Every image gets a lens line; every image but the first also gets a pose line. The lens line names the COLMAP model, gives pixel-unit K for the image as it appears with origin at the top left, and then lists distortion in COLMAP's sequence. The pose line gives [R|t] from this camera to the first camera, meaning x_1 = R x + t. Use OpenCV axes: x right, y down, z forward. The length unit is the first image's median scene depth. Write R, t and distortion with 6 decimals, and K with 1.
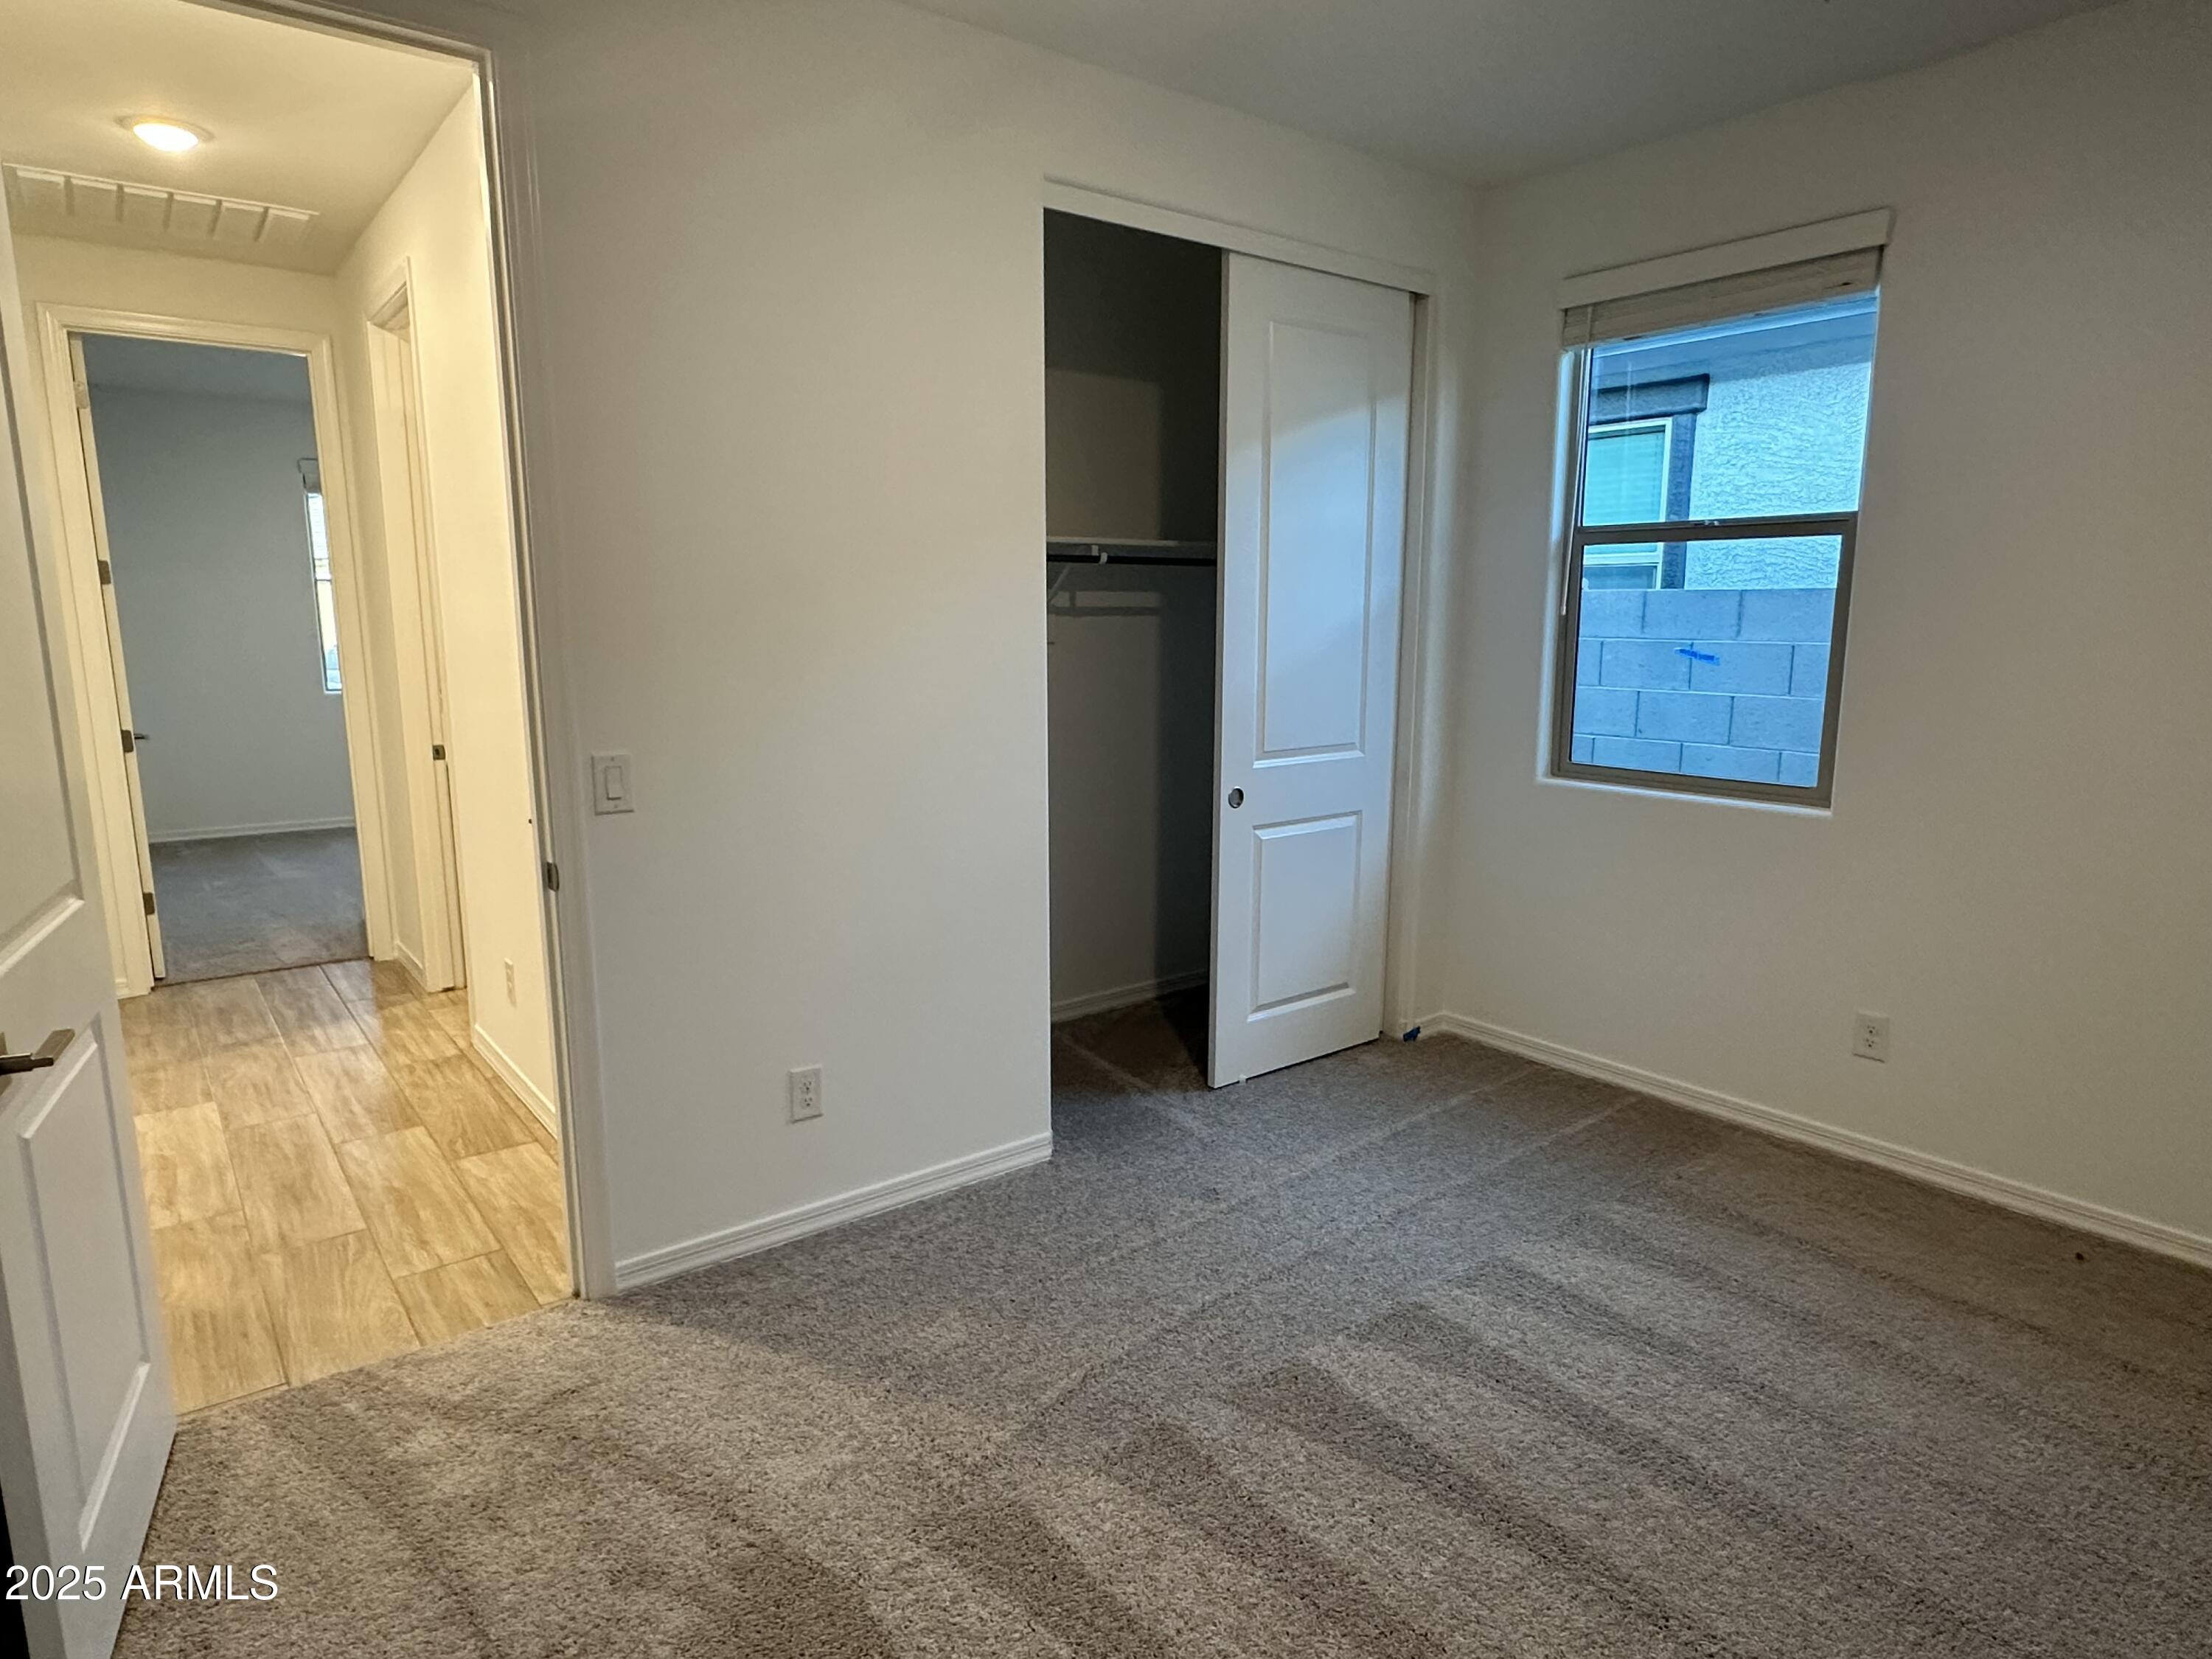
lens RADIAL K [[1283.5, 0, 1102.3], [0, 1283.5, 835.3], [0, 0, 1]] dist [-0.006320, 0.000800]
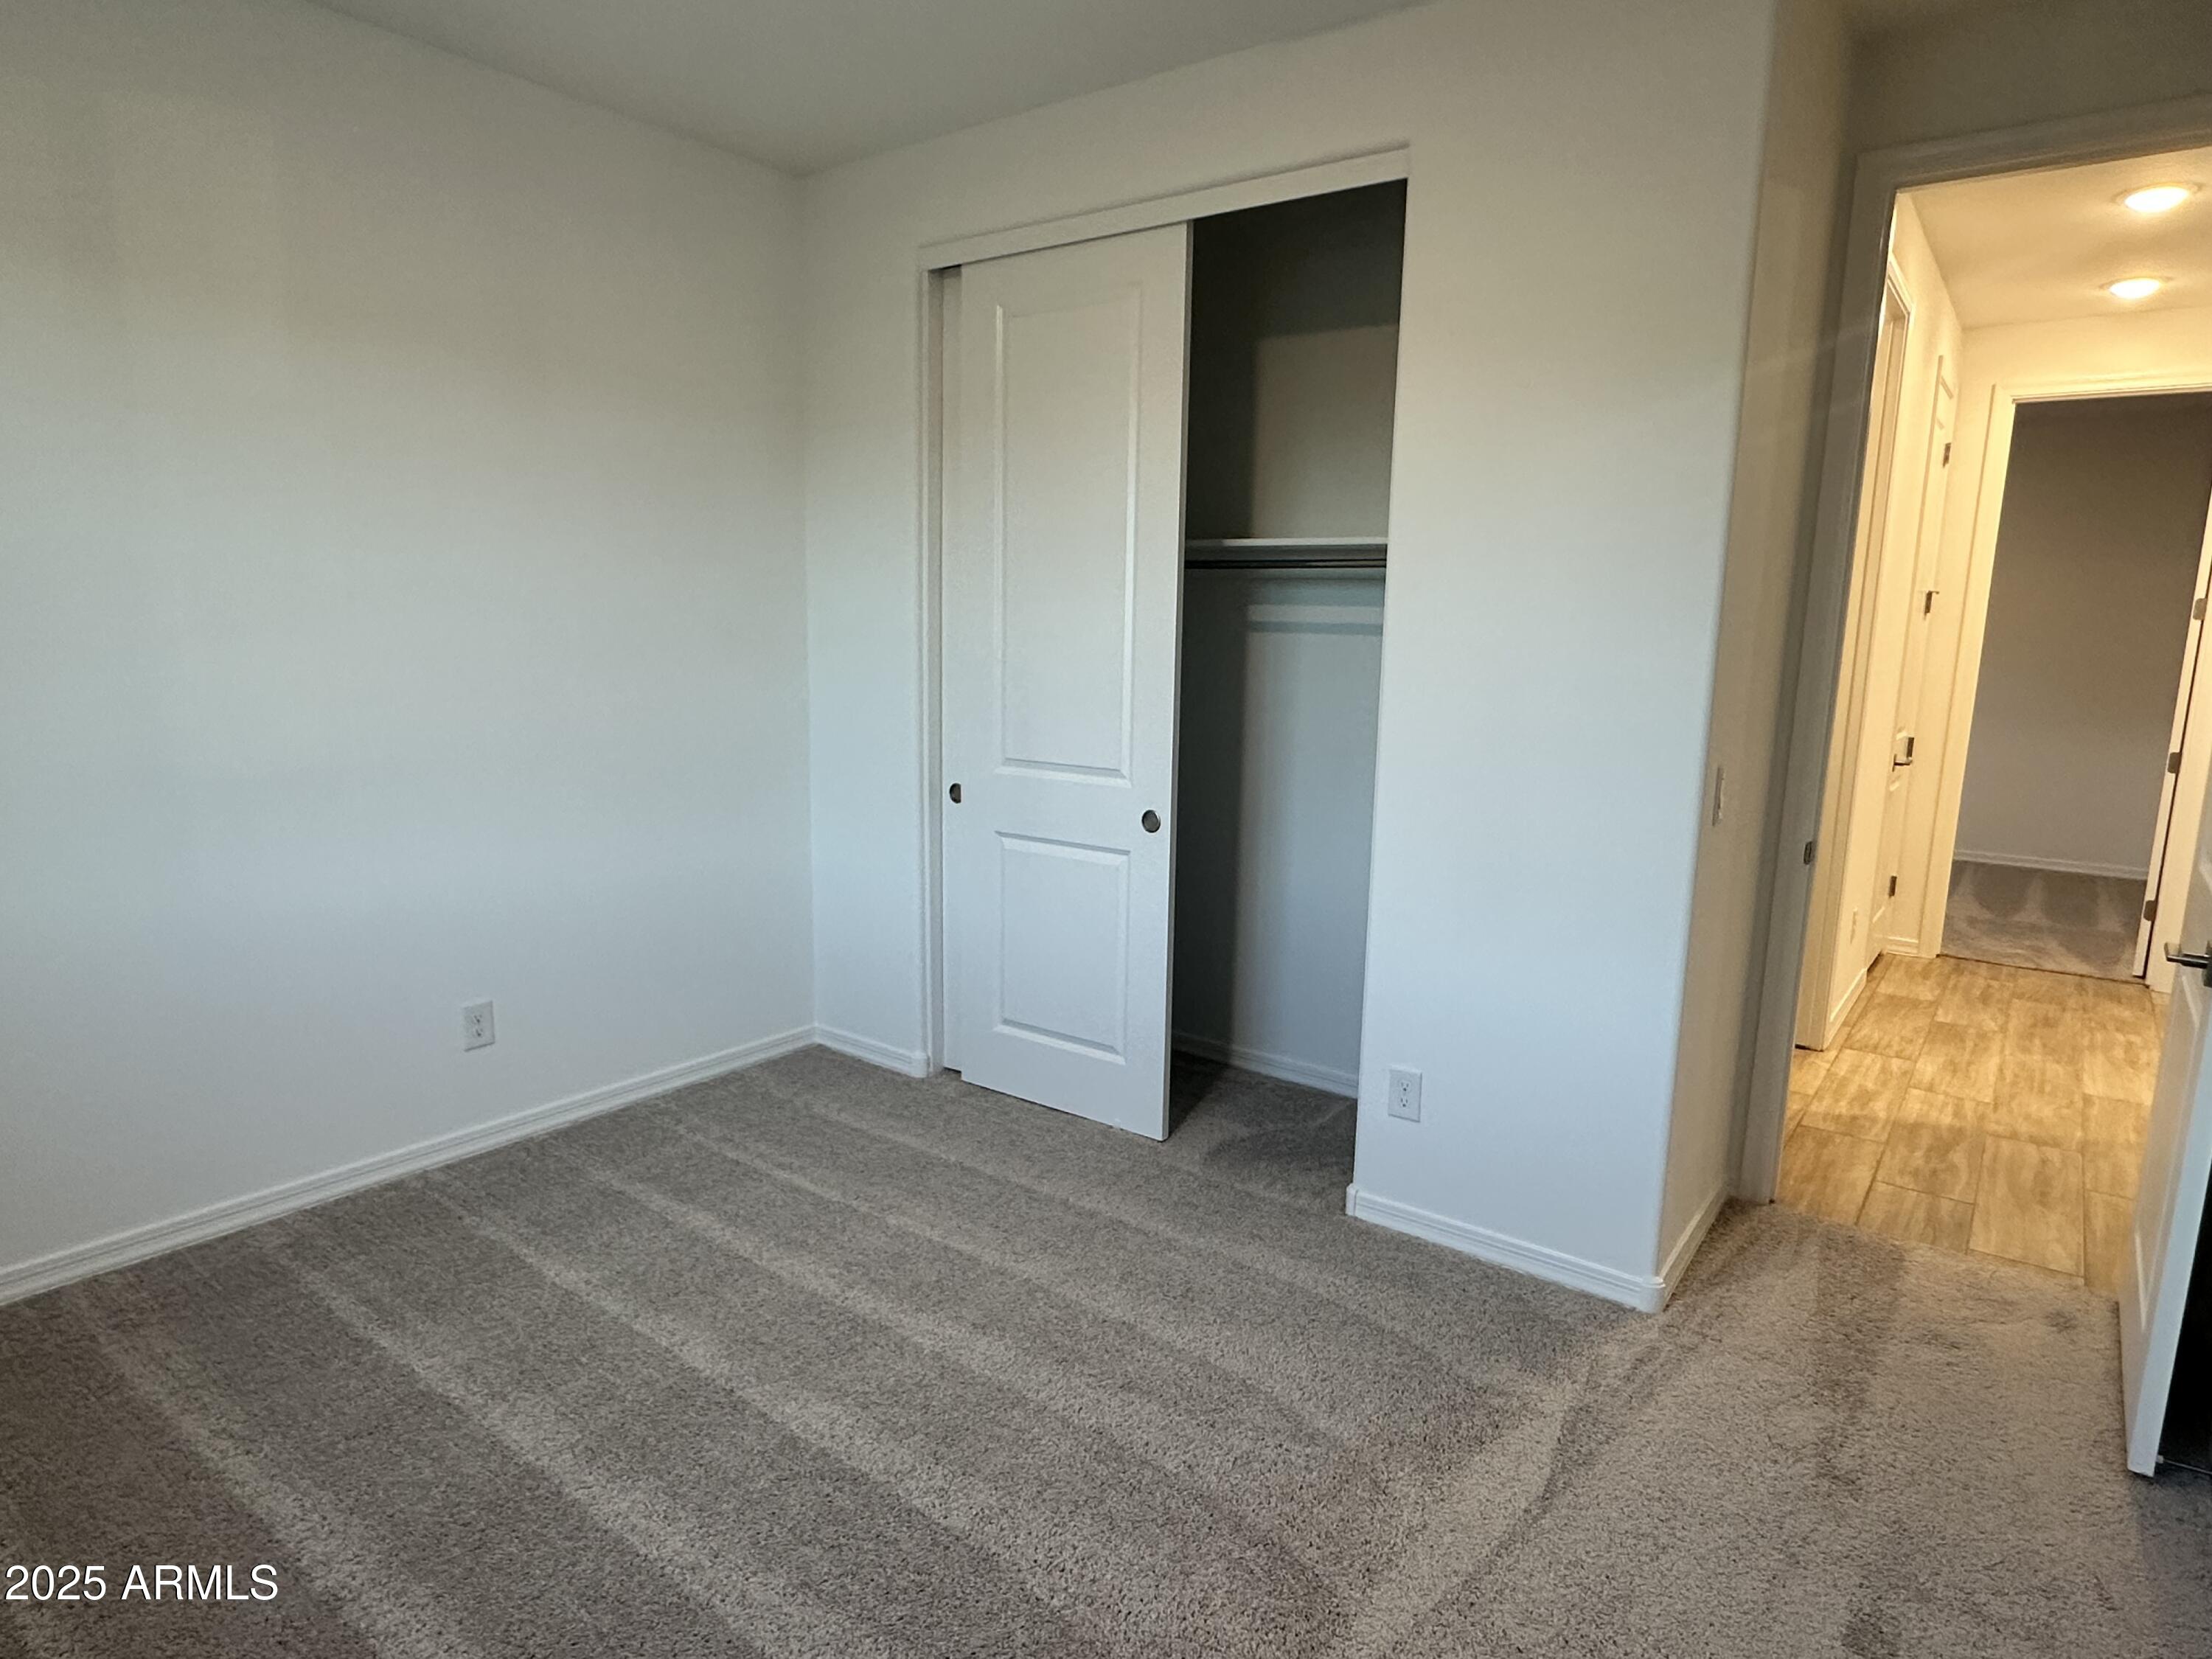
lens RADIAL K [[1283.5, 0, 1103.2], [0, 1283.5, 830.8], [0, 0, 1]] dist [-0.006320, 0.000800]
pose [[-0.260161, -0.164357, 0.951474, -1.423110], [0.142544, 0.968072, 0.206200, -0.335851], [-0.954986, 0.189272, -0.228426, 1.932070]]
